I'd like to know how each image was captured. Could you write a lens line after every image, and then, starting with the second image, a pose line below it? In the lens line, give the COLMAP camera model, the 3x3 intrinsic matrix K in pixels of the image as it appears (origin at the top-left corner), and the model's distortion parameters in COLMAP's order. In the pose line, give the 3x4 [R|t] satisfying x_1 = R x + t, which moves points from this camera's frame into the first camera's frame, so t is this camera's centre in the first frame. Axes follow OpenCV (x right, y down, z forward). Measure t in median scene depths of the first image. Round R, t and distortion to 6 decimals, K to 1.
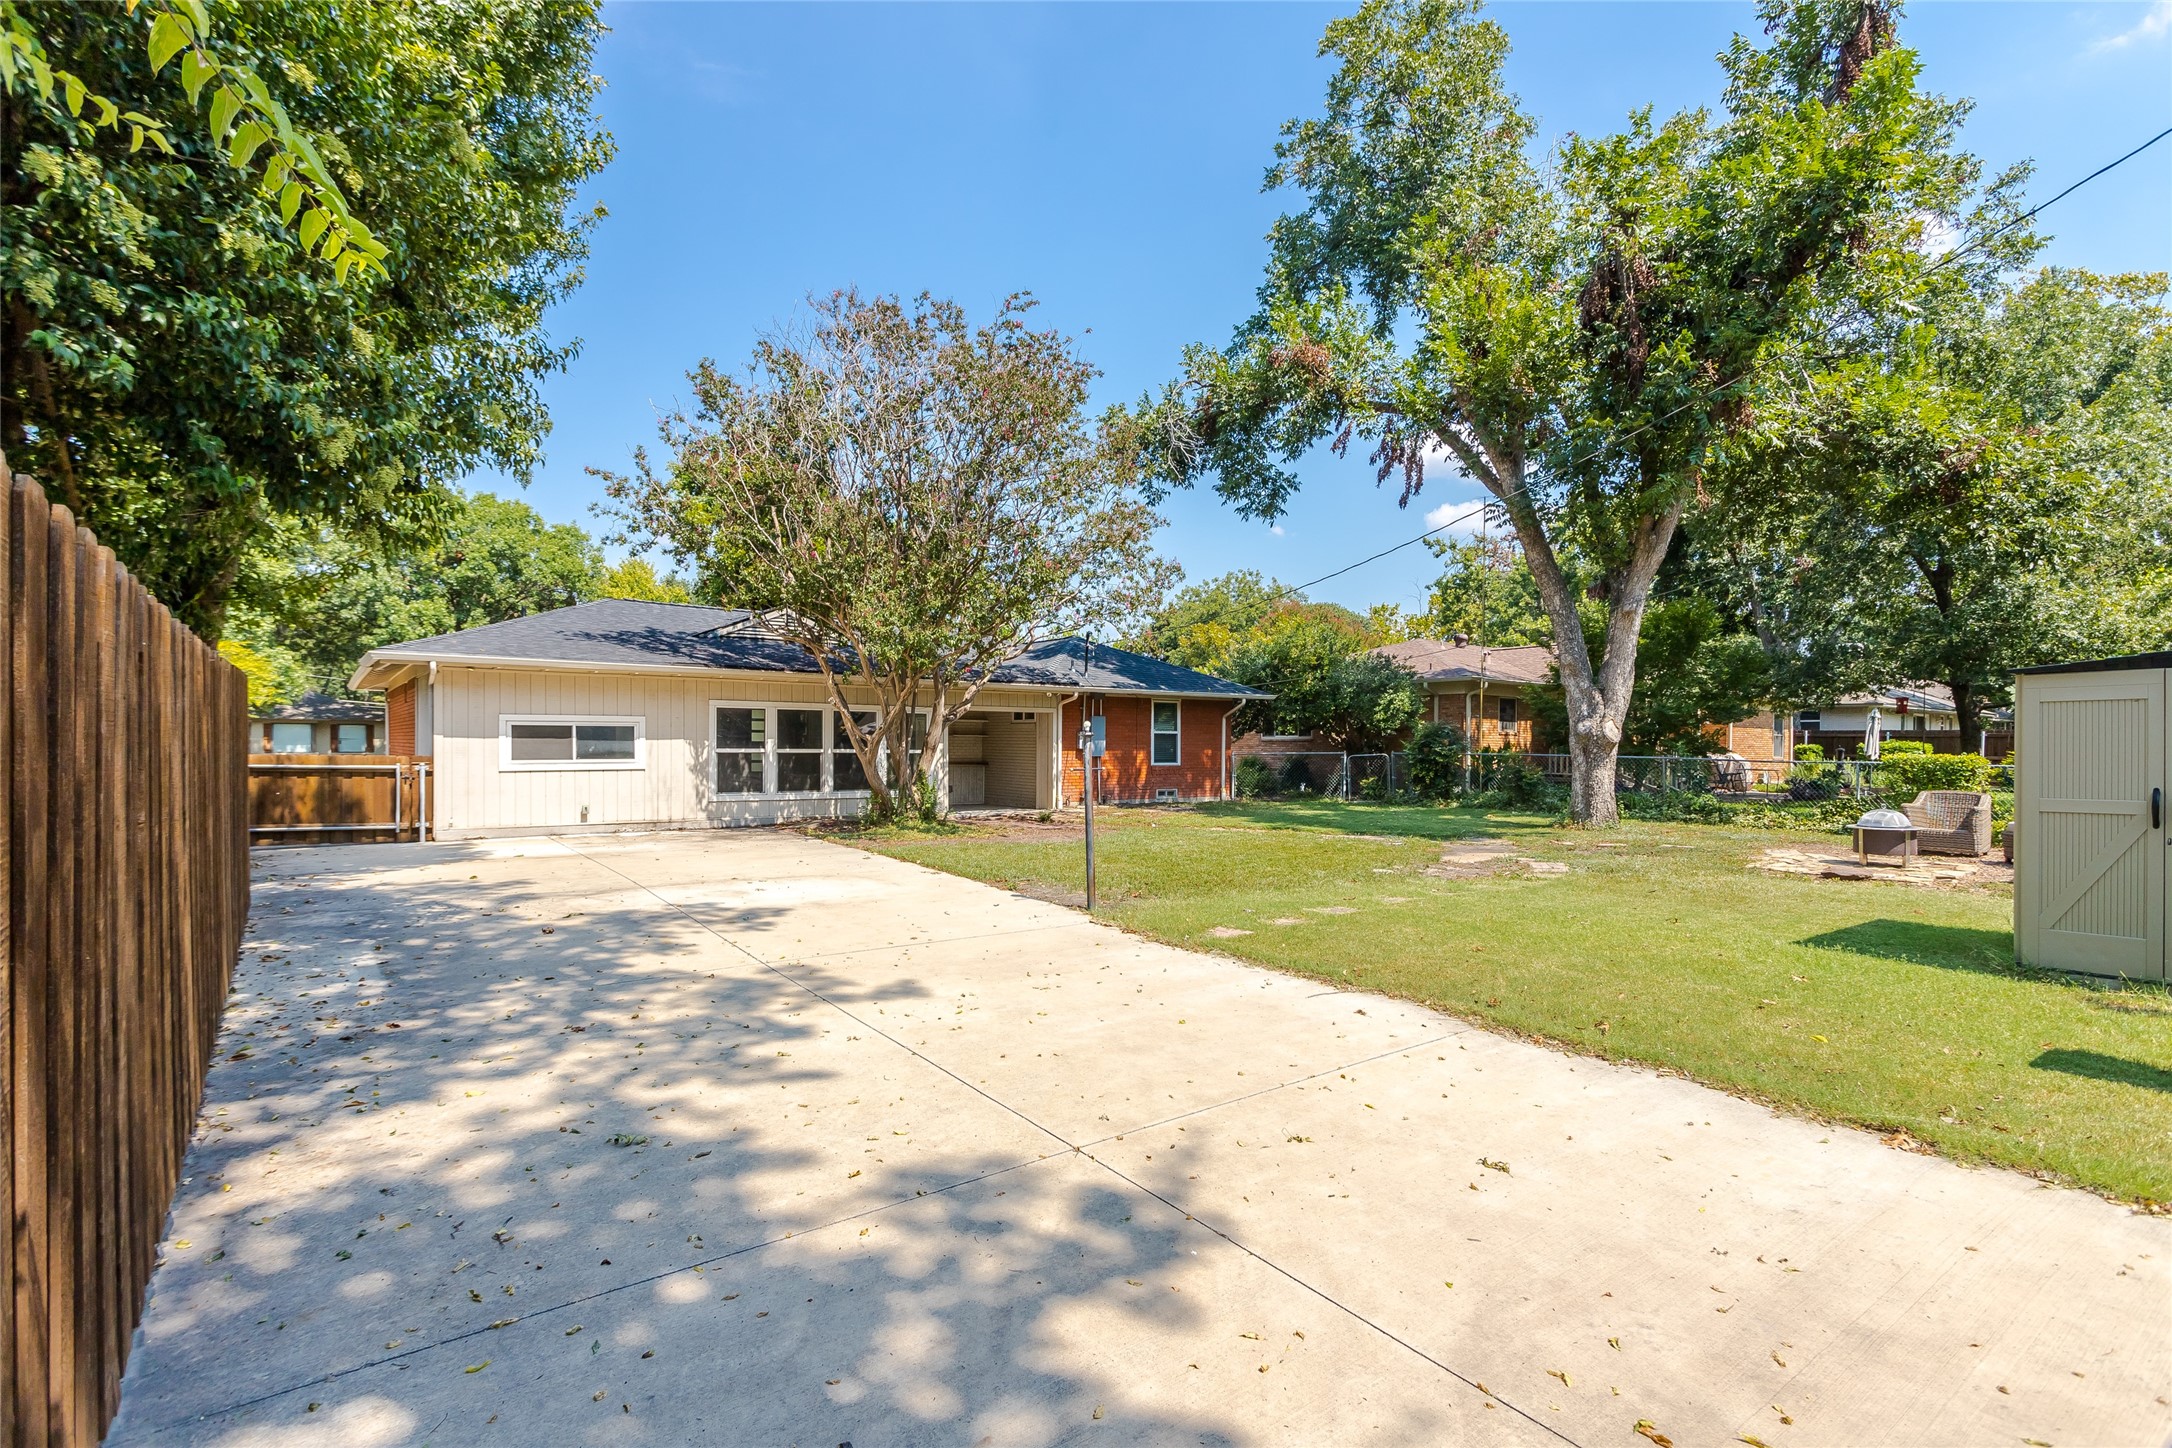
lens RADIAL K [[1039.9, 0, 1088.2], [0, 1039.9, 739.9], [0, 0, 1]] dist [-0.002496, 0.000078]
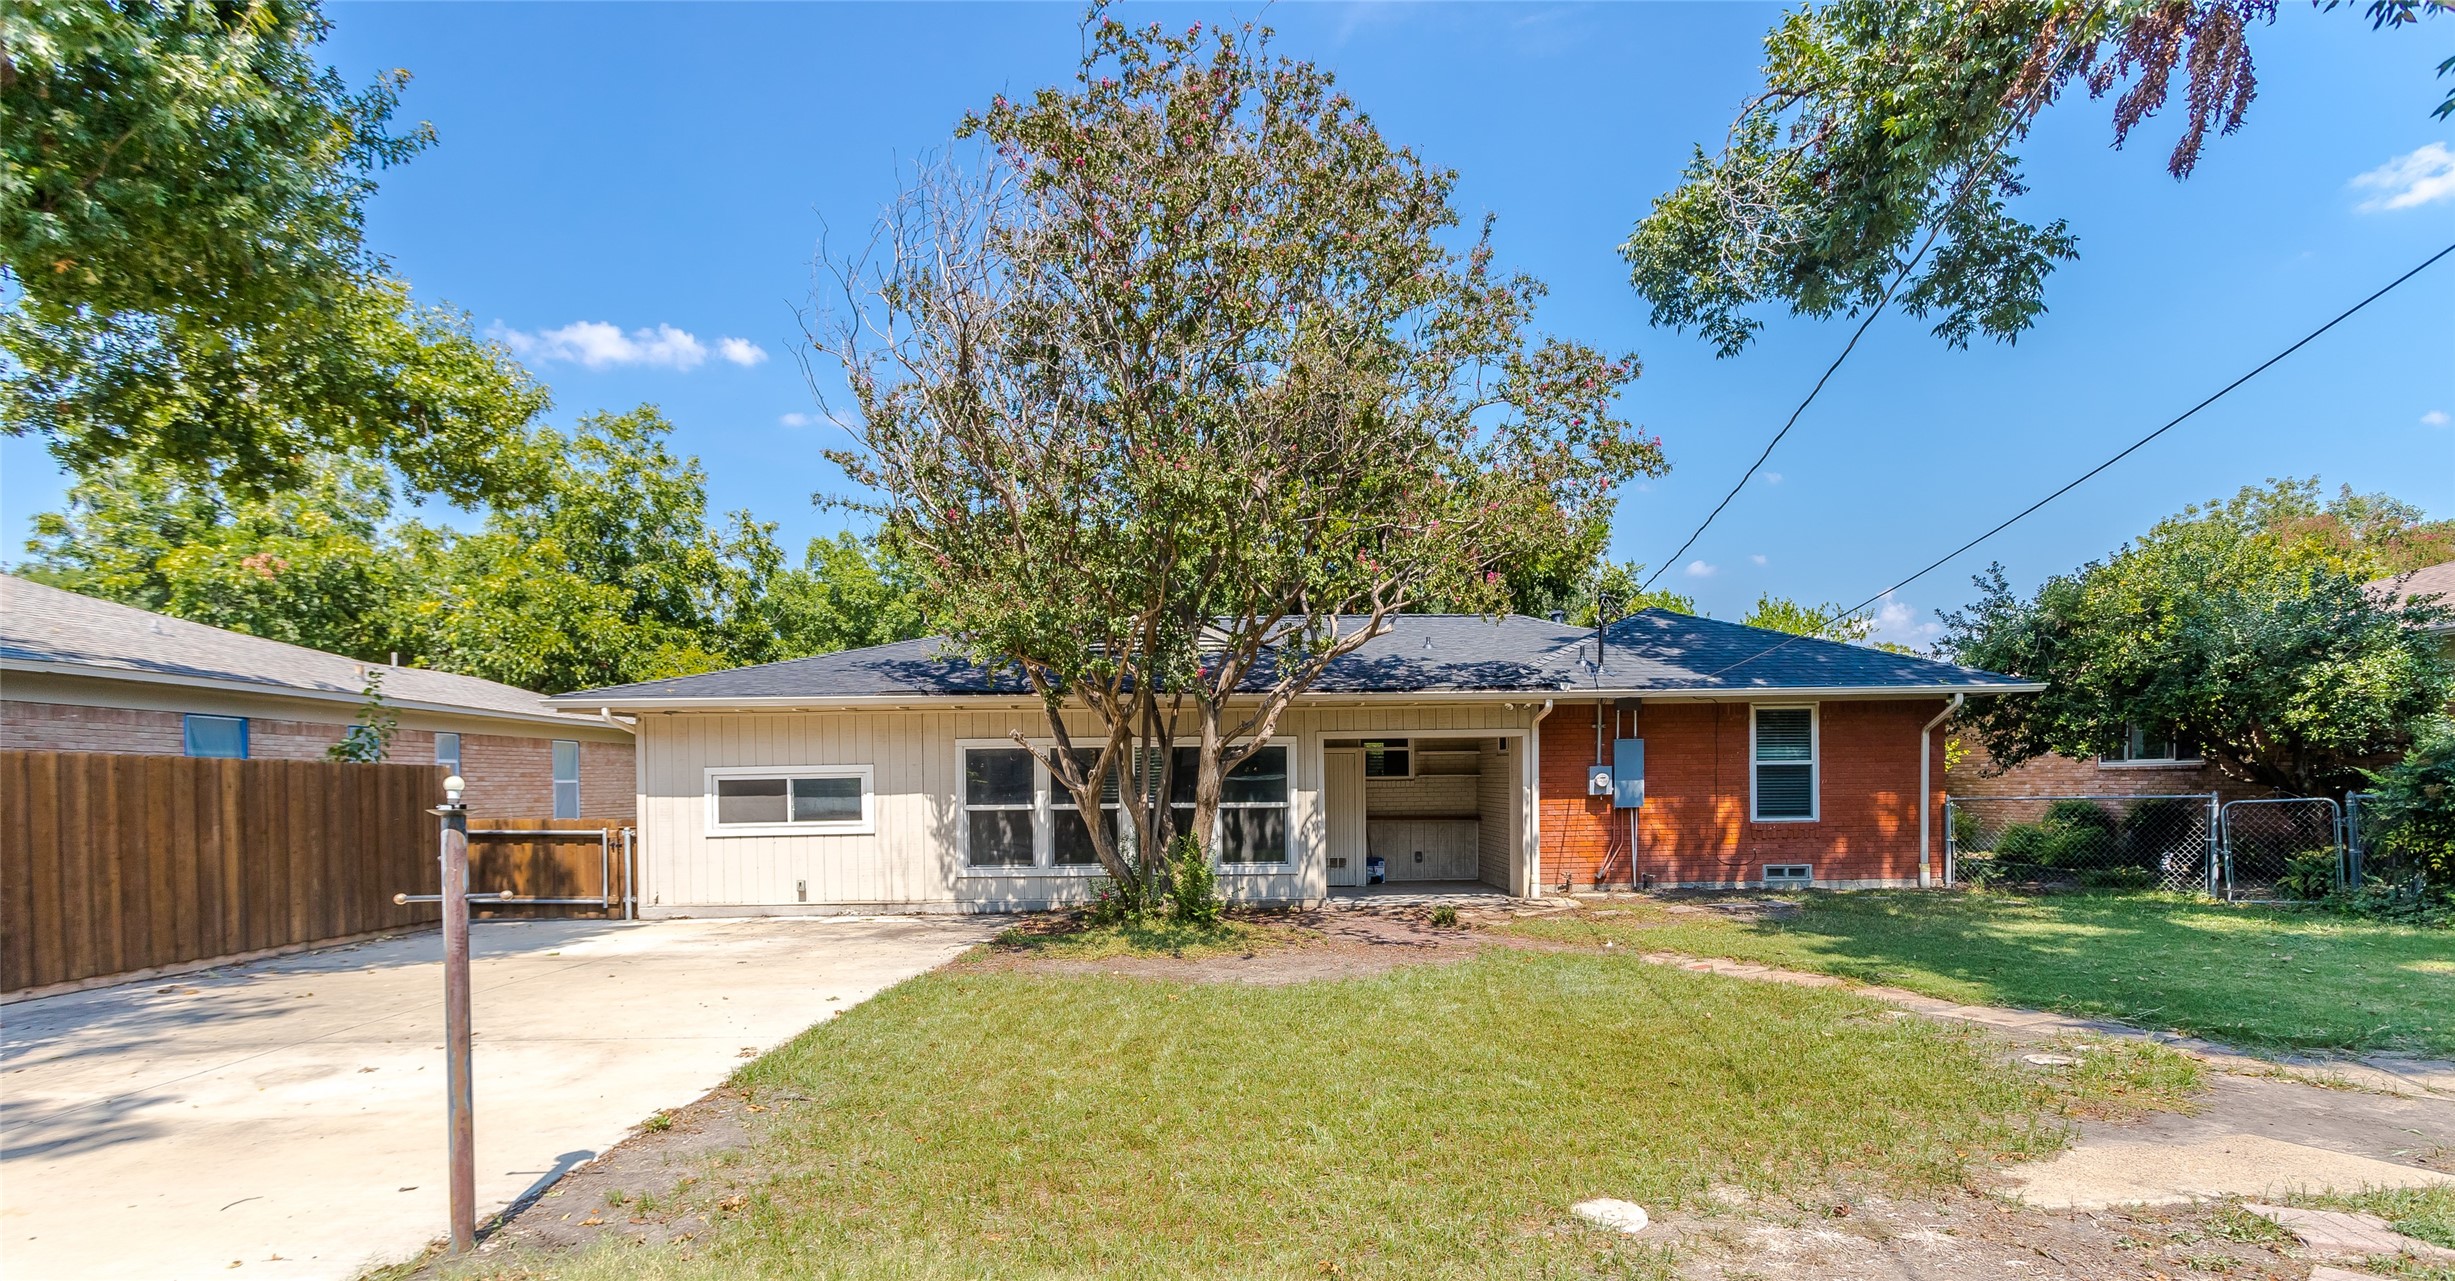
lens RADIAL K [[1198.8, 0, 1165.6], [0, 1198.8, 808.3], [0, 0, 1]] dist [0.007172, 0.001137]
pose [[0.811893, -0.005530, -0.583781, 0.248587], [0.019912, 0.999636, 0.018222, -0.002120], [0.583467, -0.026419, 0.811707, 0.390721]]
